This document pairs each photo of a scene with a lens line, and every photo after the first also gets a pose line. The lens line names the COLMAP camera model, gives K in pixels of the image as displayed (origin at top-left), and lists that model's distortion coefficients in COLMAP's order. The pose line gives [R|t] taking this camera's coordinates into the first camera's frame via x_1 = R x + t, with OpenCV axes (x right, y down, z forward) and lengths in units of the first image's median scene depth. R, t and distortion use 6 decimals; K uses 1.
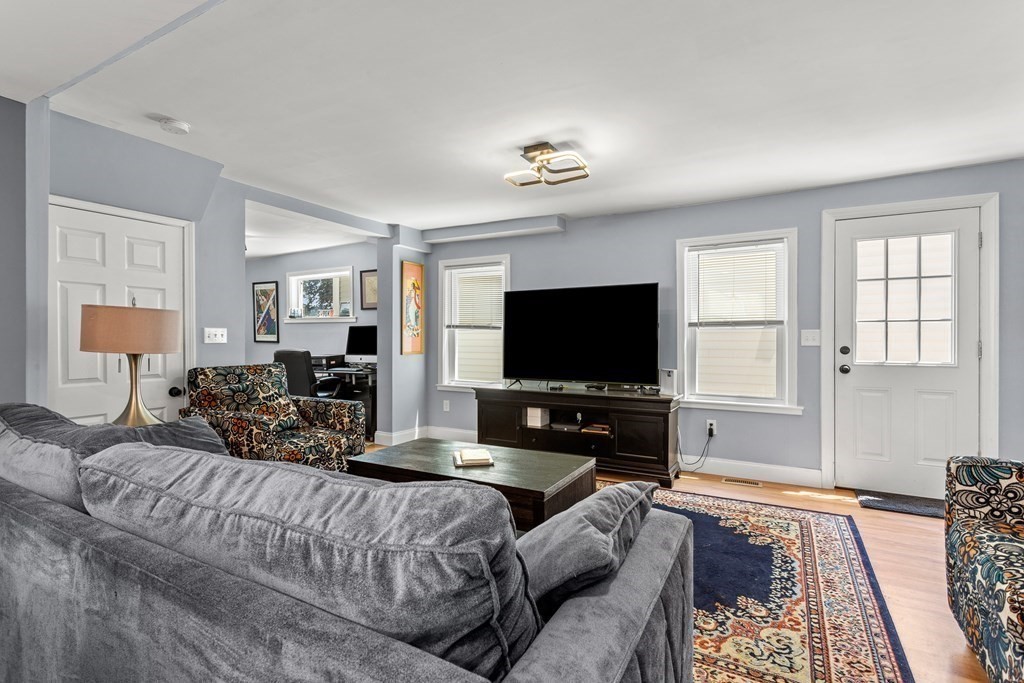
lens RADIAL K [[486.1, 0, 512.0], [0, 486.1, 341.5], [0, 0, 1]] dist [-0.000425, 0.000217]
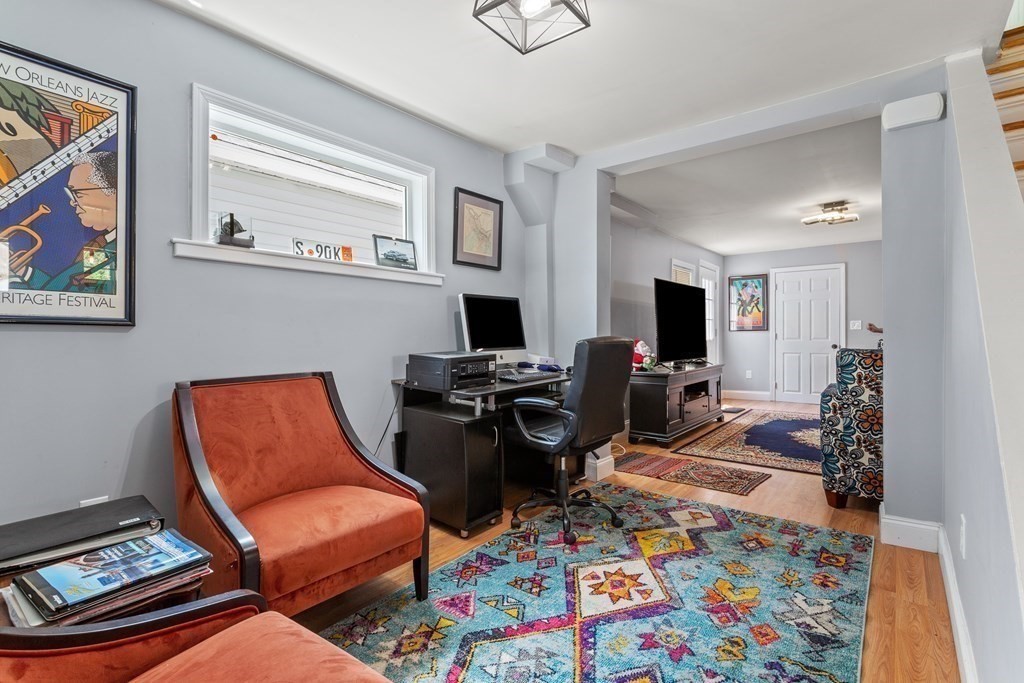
lens RADIAL K [[490.7, 0, 512.2], [0, 490.7, 335.1], [0, 0, 1]] dist [0.003834, 0.000502]
pose [[0.147732, 0.001230, 0.989027, -1.178669], [0.011388, 0.999931, -0.002945, 0.018486], [-0.988962, 0.011698, 0.147708, 1.258366]]
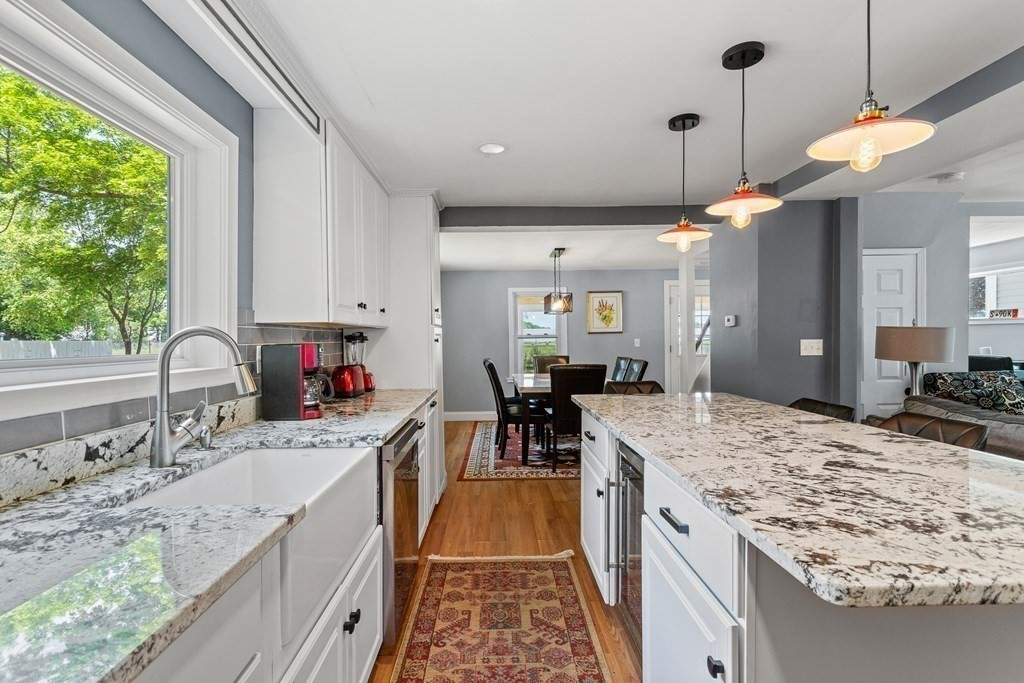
lens RADIAL K [[490.6, 0, 505.5], [0, 490.6, 346.3], [0, 0, 1]] dist [0.001619, 0.000619]
pose [[0.513568, 0.006260, -0.858026, -0.125784], [0.008479, 0.999888, 0.012371, -0.025744], [0.858007, -0.013628, 0.513458, -0.382866]]
